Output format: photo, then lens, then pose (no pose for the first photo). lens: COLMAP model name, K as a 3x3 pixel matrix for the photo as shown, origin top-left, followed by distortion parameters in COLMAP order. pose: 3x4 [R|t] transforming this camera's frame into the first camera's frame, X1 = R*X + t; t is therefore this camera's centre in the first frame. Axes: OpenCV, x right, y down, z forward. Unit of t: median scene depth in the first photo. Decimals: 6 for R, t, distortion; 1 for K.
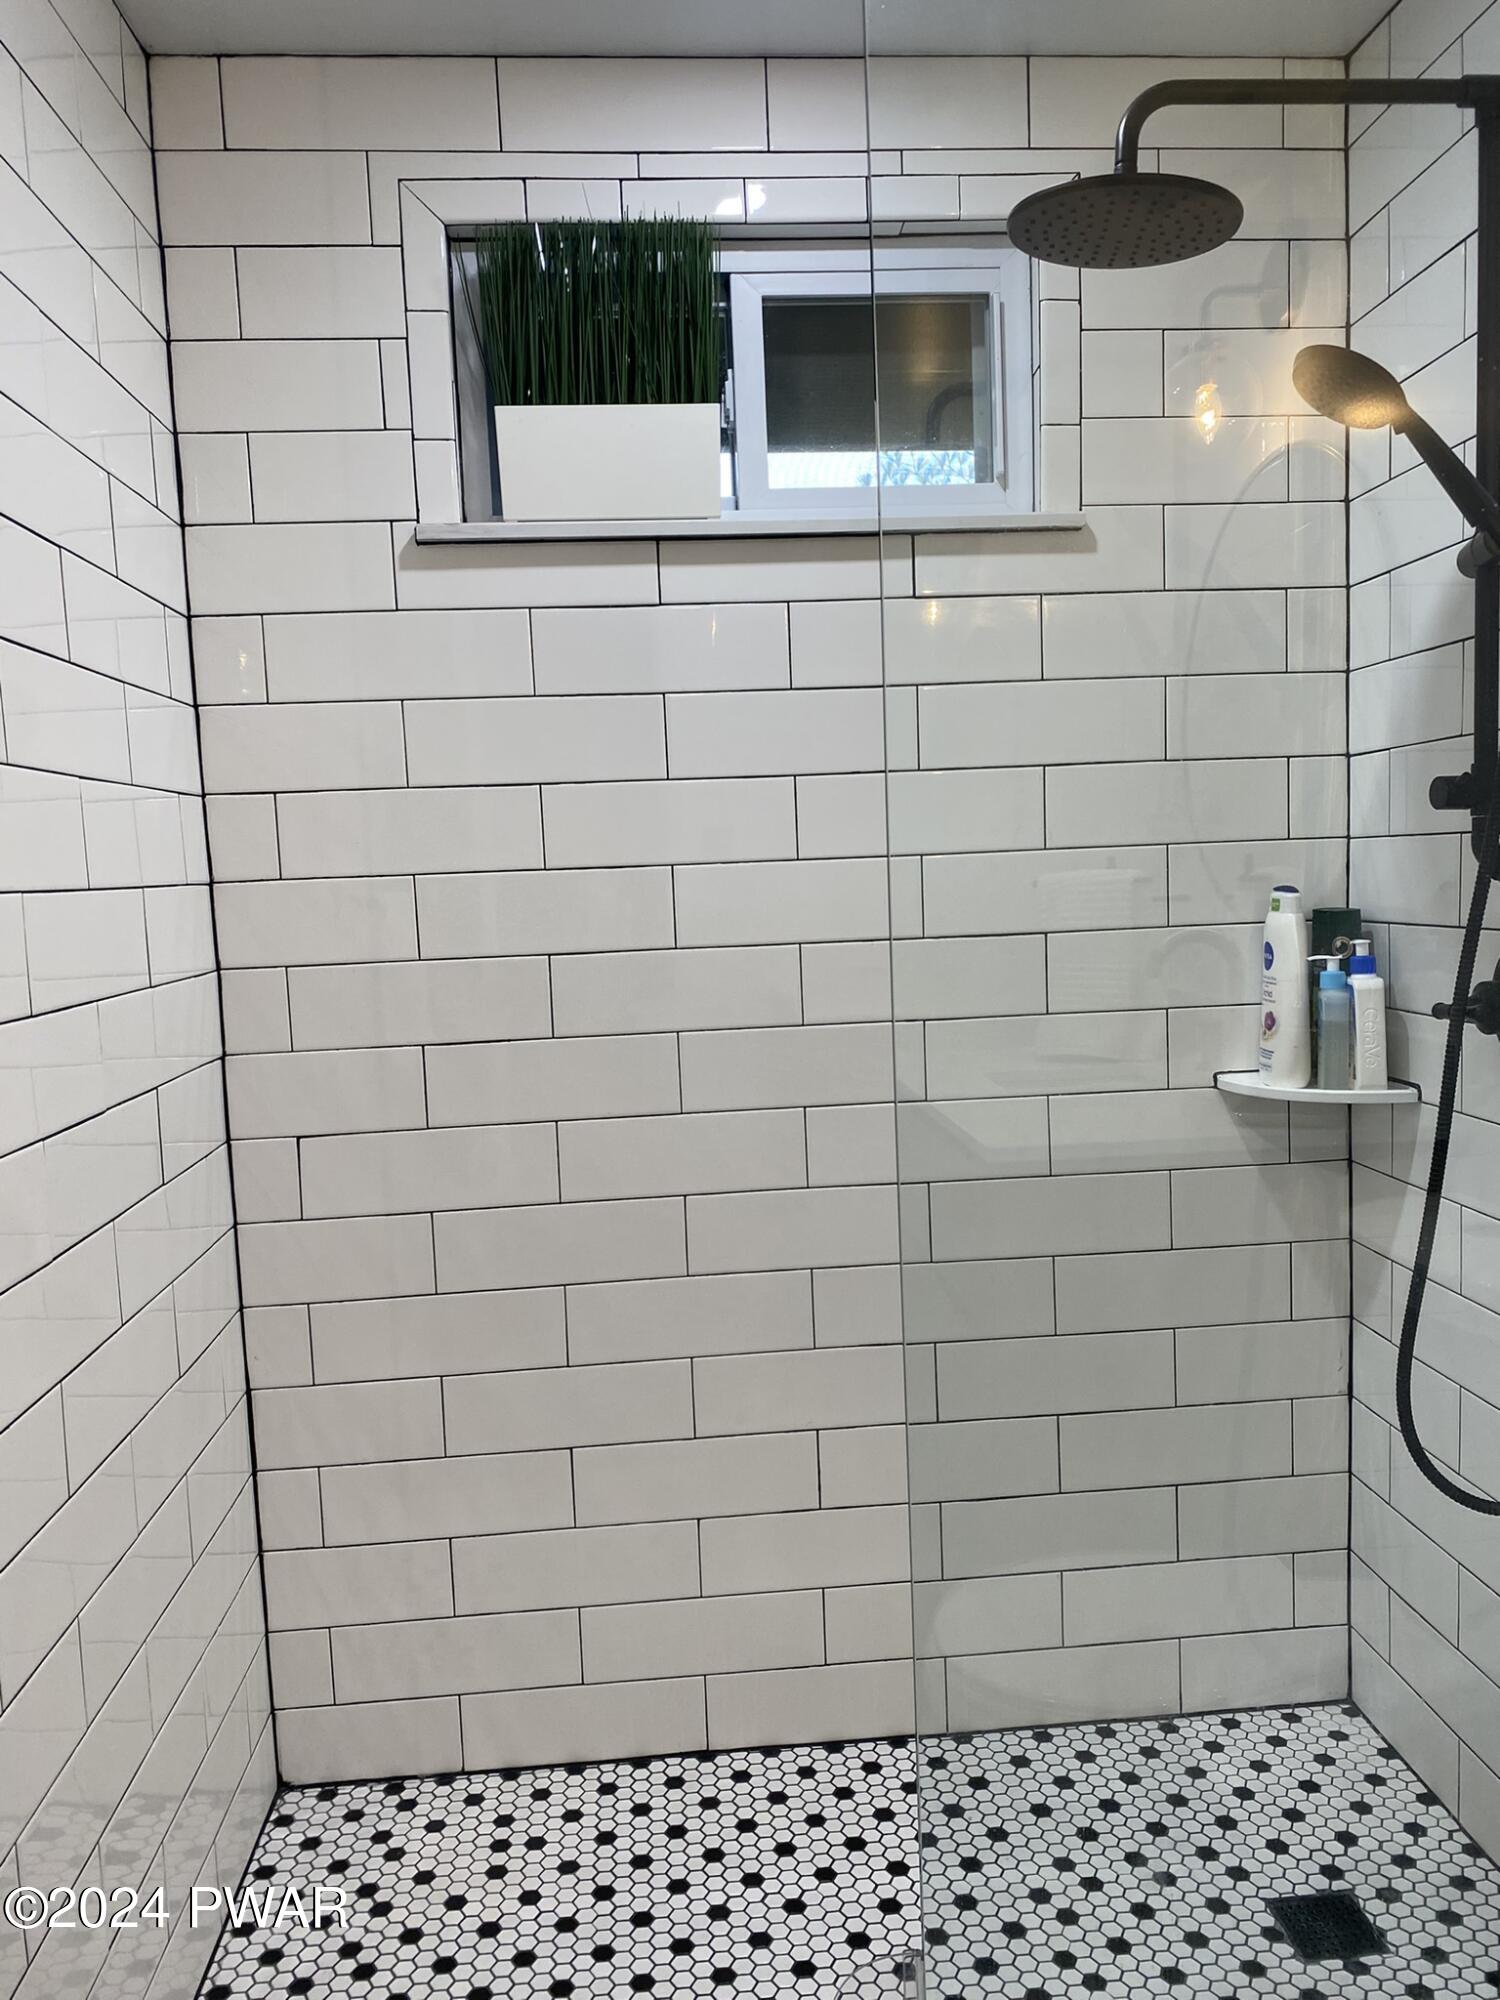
lens RADIAL K [[1530.2, 0, 750.0], [0, 1530.2, 1000.0], [0, 0, 1]] dist [0.011797, -0.003958]
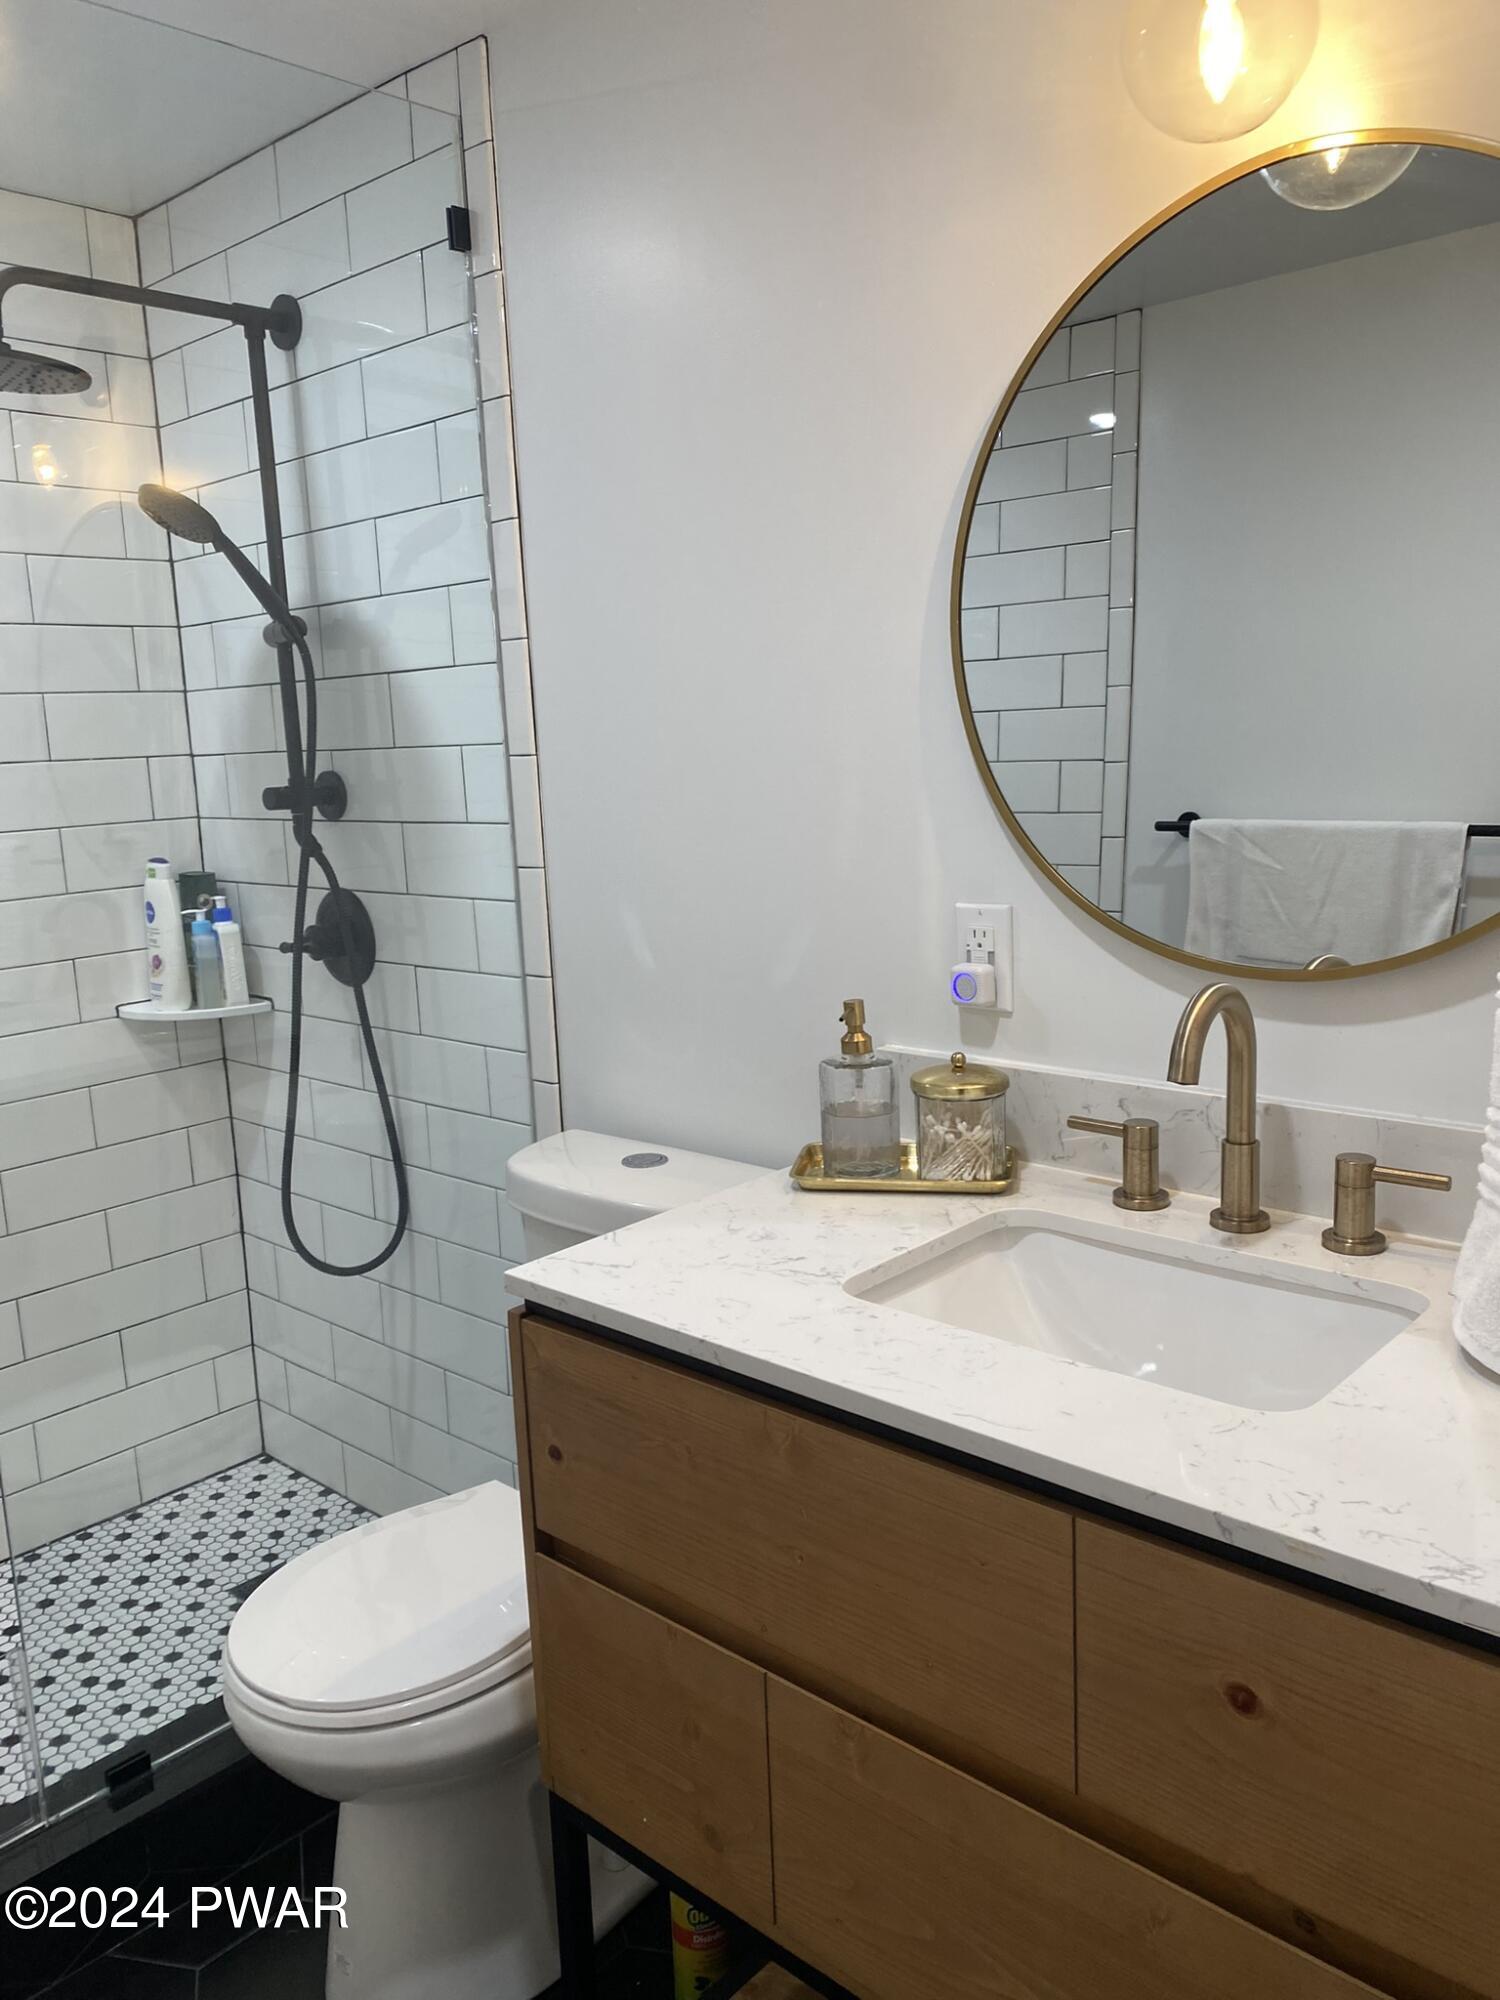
lens RADIAL K [[1530.2, 0, 750.0], [0, 1530.2, 1000.0], [0, 0, 1]] dist [0.011797, -0.003958]
pose [[0.732247, -0.115992, 0.671089, -0.173743], [0.075120, 0.993133, 0.089689, -0.033865], [-0.676884, -0.015262, 0.735932, -0.309070]]
